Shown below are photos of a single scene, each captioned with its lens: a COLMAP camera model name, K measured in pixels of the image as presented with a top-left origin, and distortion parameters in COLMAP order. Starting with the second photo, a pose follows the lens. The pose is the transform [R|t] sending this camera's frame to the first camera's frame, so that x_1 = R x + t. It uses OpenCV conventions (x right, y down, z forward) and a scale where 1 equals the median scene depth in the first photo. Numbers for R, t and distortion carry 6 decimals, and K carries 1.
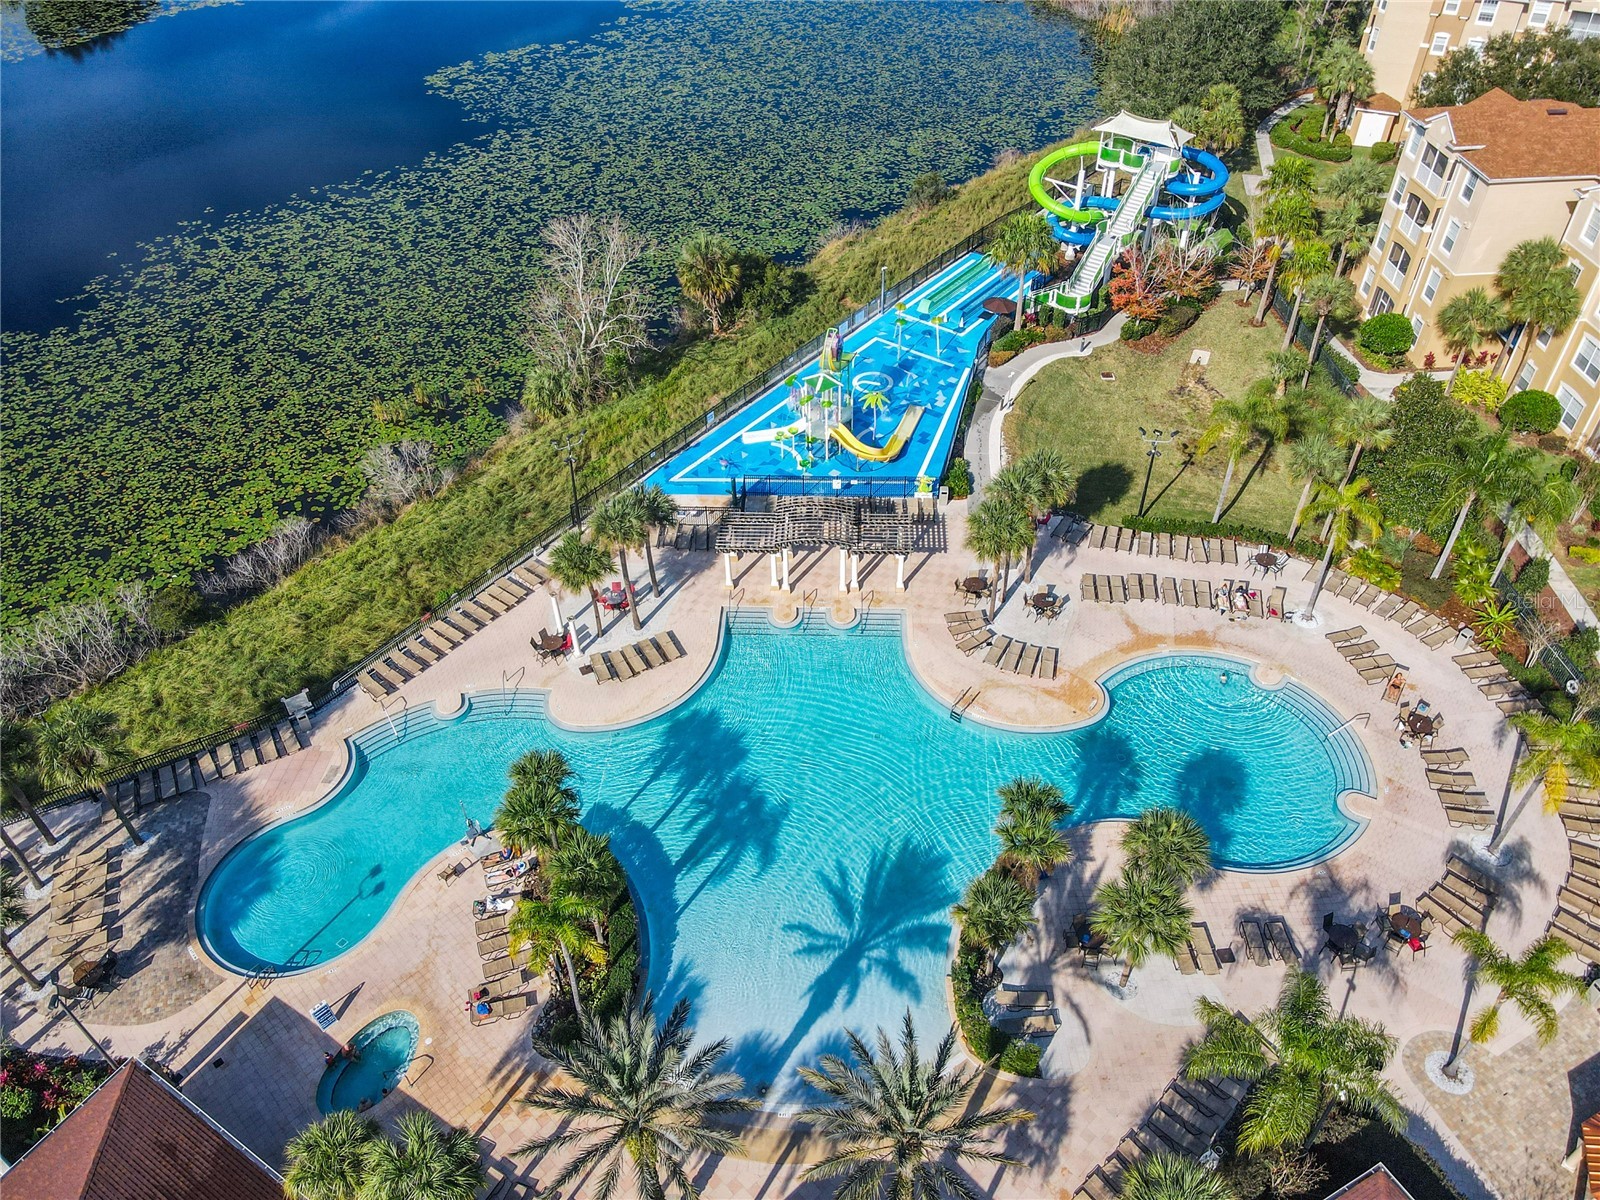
lens RADIAL K [[1165.4, 0, 798.5], [0, 1165.4, 595.7], [0, 0, 1]] dist [-0.010227, 0.045705]
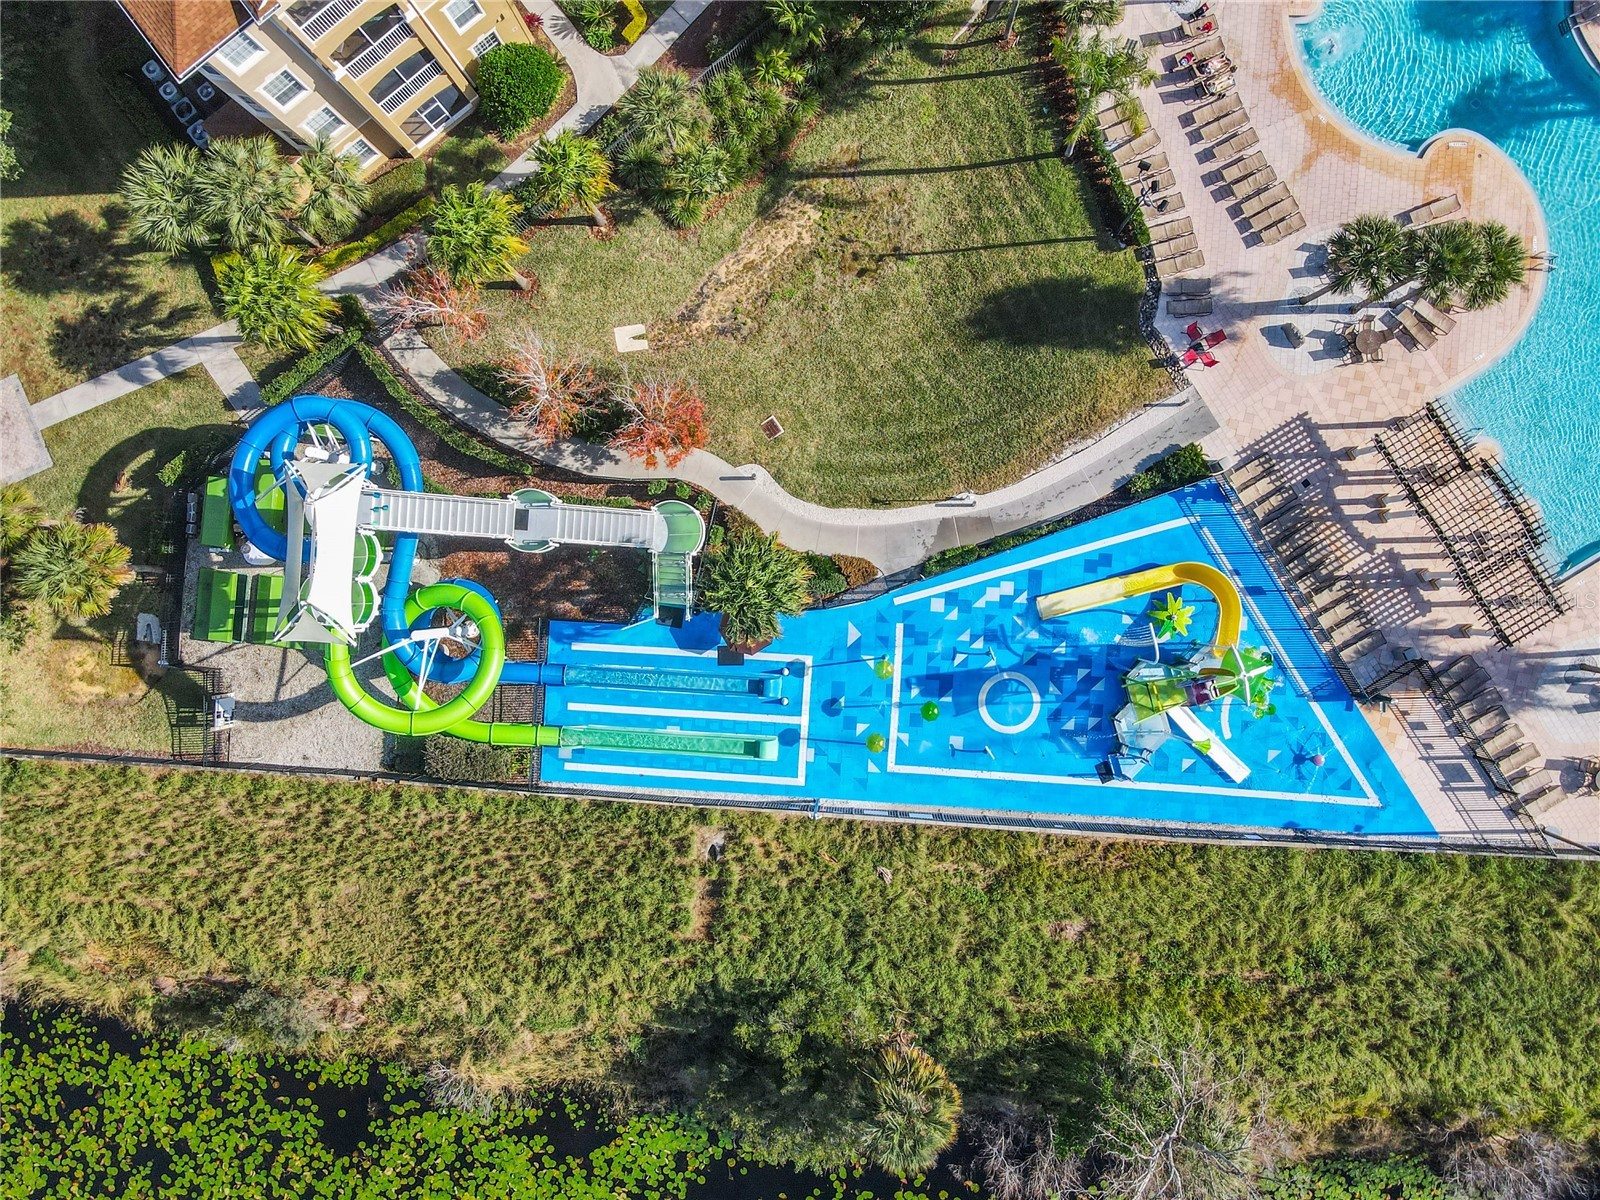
lens RADIAL K [[1149.7, 0, 800.0], [0, 1149.7, 600.0], [0, 0, 1]] dist [-0.006842, 0.035739]
pose [[-0.563780, -0.824898, 0.041177, 0.196942], [0.587325, -0.365359, 0.722192, -0.910541], [-0.580691, 0.431342, 0.690466, 0.771106]]
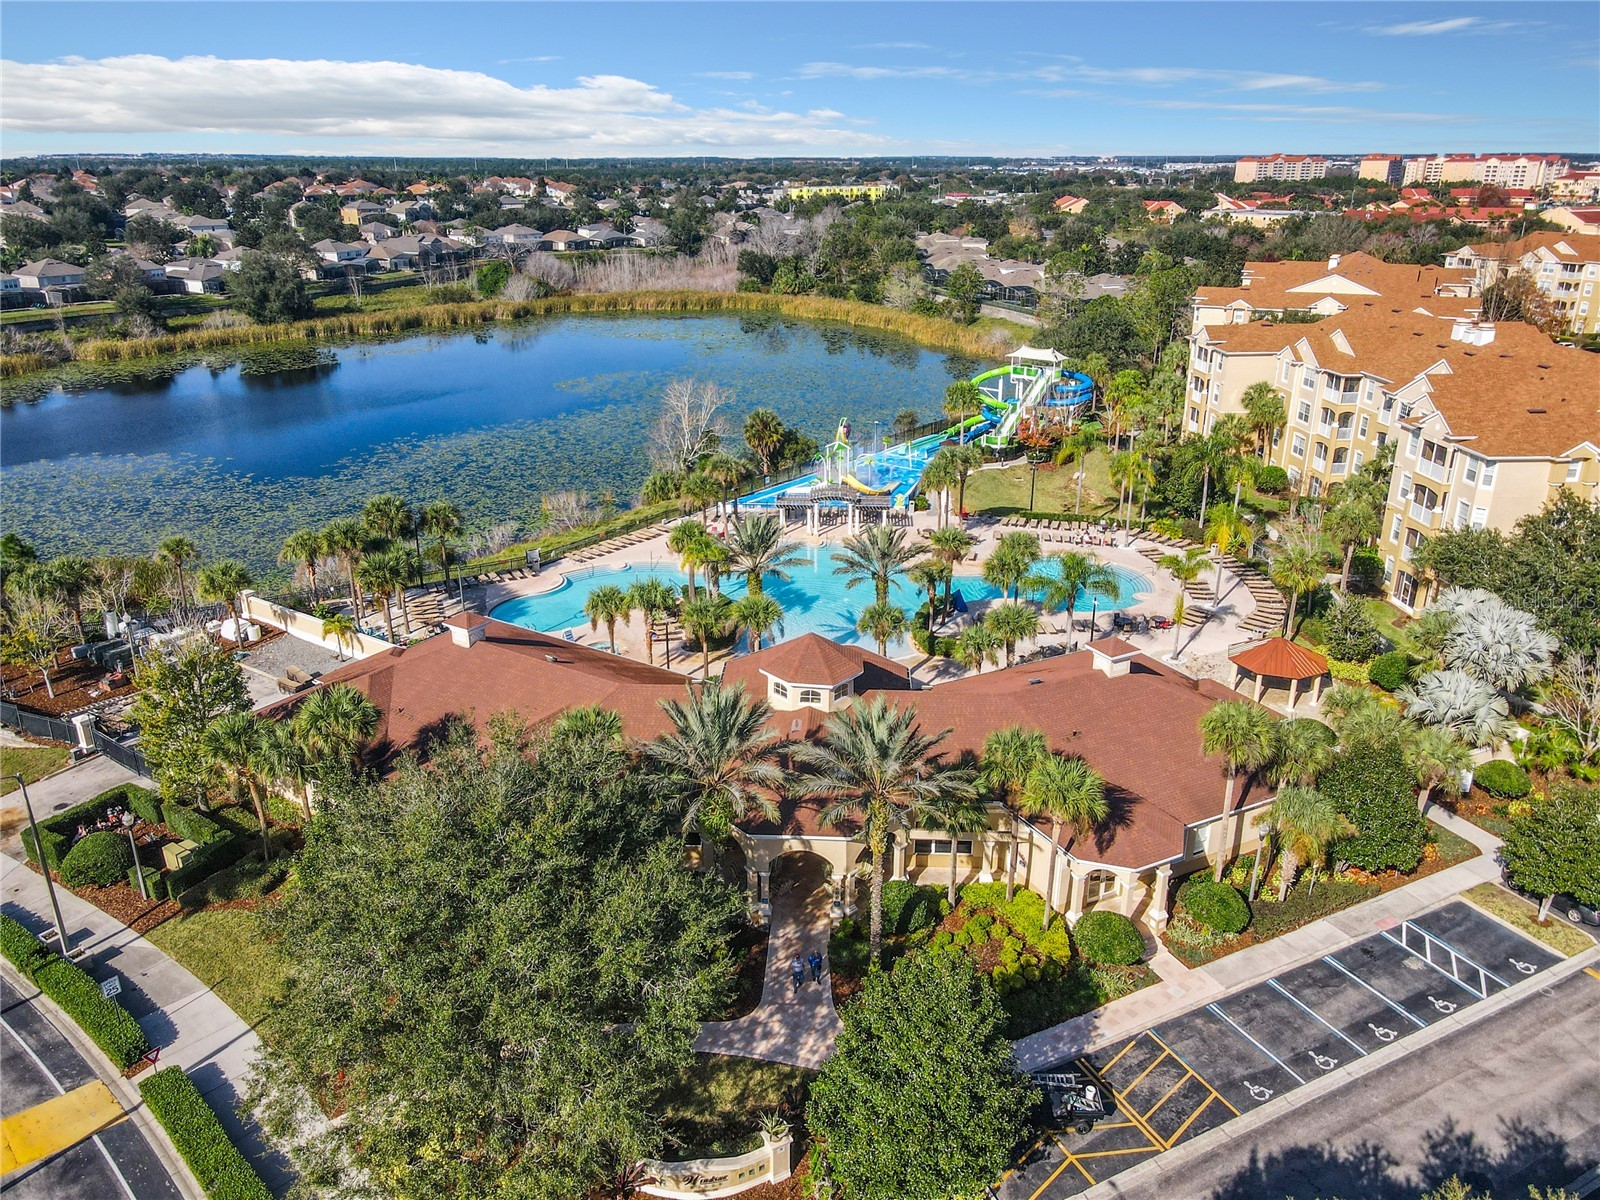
lens RADIAL K [[1185.8, 0, 800.0], [0, 1185.8, 596.3], [0, 0, 1]] dist [-0.002500, -0.000304]
pose [[0.999846, 0.017061, -0.004096, -0.025664], [-0.017387, 0.932089, -0.361811, 0.715519], [-0.002356, 0.361827, 0.932242, -0.566639]]
